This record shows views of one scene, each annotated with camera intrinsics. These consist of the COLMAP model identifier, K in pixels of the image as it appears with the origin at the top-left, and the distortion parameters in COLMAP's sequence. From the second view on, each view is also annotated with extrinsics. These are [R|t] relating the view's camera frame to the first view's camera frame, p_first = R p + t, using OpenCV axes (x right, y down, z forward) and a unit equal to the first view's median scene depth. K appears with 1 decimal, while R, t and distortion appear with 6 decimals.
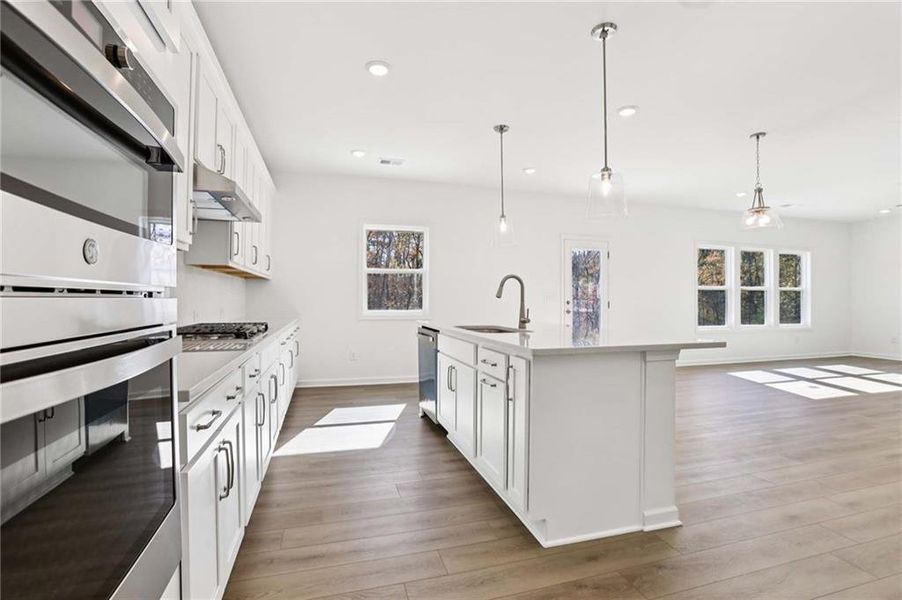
lens RADIAL K [[433.2, 0, 458.0], [0, 433.2, 300.4], [0, 0, 1]] dist [-0.016242, 0.001325]
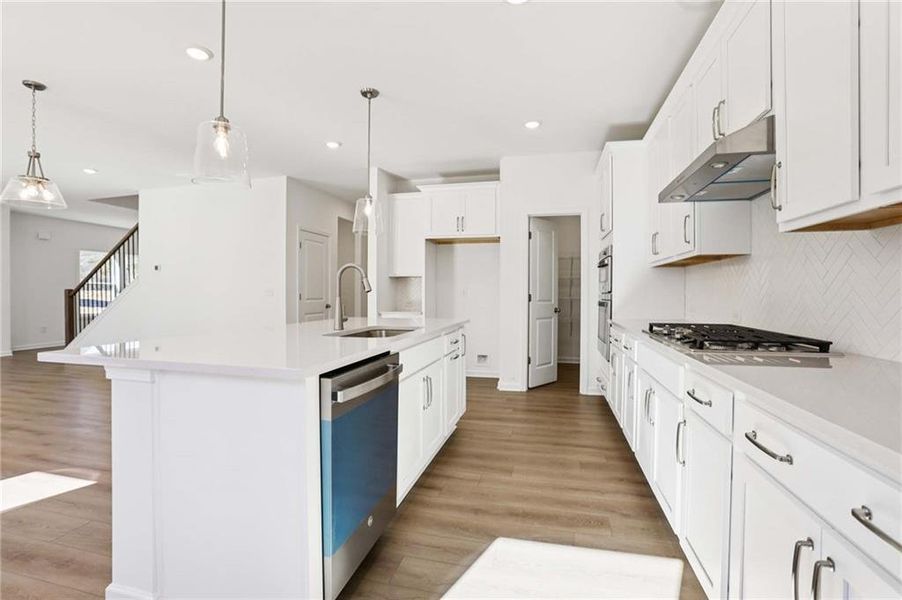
lens RADIAL K [[433.2, 0, 452.1], [0, 433.2, 299.1], [0, 0, 1]] dist [-0.016242, 0.001325]
pose [[-0.869619, -0.006290, 0.493683, -0.482673], [-0.001408, 0.999946, 0.010260, 0.001742], [-0.493721, 0.008227, -0.869582, 1.802434]]
